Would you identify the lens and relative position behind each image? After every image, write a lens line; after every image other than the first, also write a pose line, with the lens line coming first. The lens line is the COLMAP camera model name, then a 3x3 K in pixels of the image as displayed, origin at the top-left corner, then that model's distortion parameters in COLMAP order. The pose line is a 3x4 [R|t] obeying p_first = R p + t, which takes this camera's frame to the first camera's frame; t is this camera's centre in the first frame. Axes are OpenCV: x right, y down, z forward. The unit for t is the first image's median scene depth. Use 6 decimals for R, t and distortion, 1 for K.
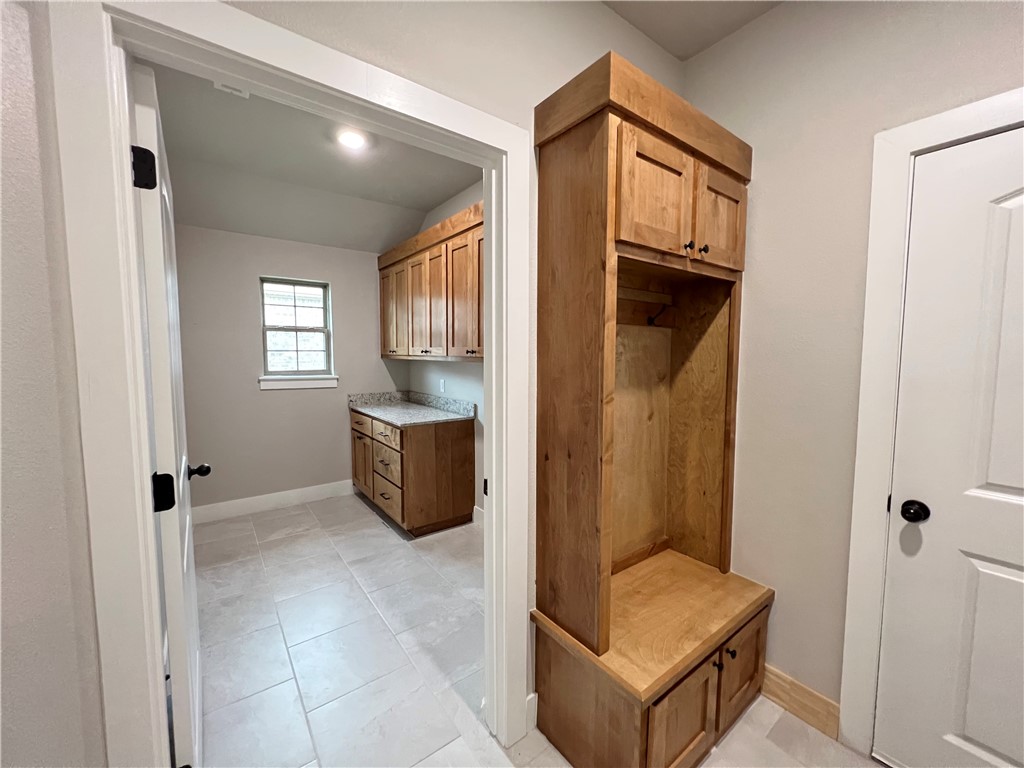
lens RADIAL K [[409.5, 0, 512.0], [0, 409.5, 384.0], [0, 0, 1]] dist [-0.000494, 0.000049]
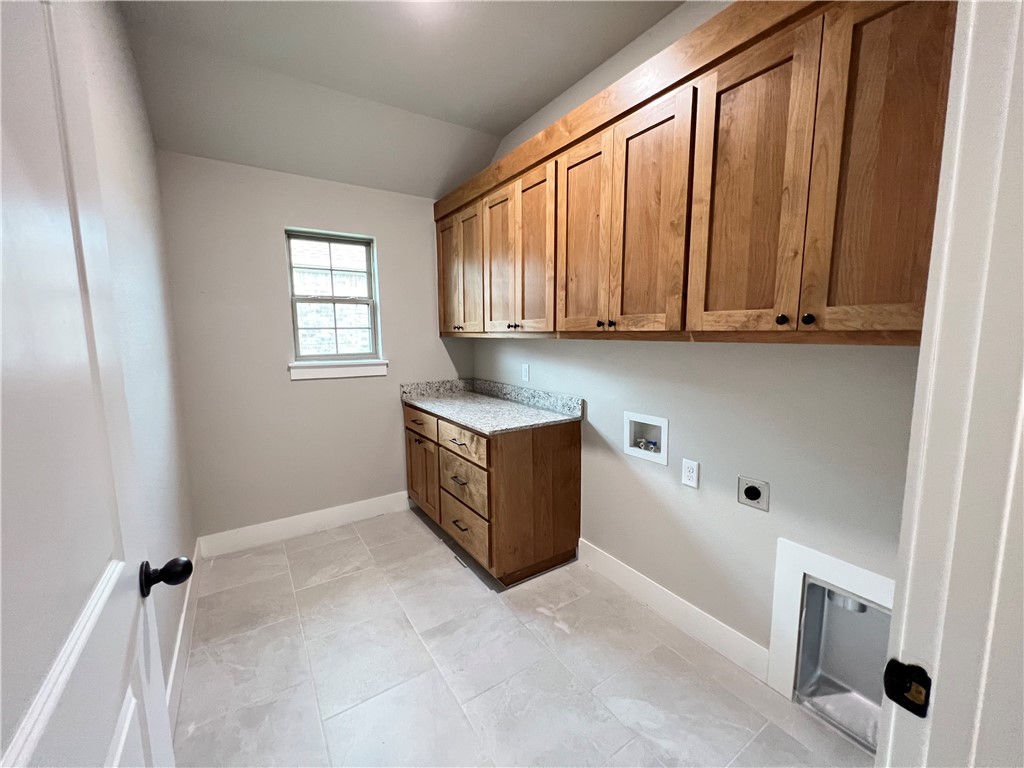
lens RADIAL K [[409.5, 0, 512.0], [0, 409.5, 384.0], [0, 0, 1]] dist [-0.000494, 0.000049]
pose [[0.998232, -0.004262, -0.059288, -0.168788], [0.007111, 0.998825, 0.047934, -0.012550], [0.059014, -0.048271, 0.997089, 0.280258]]
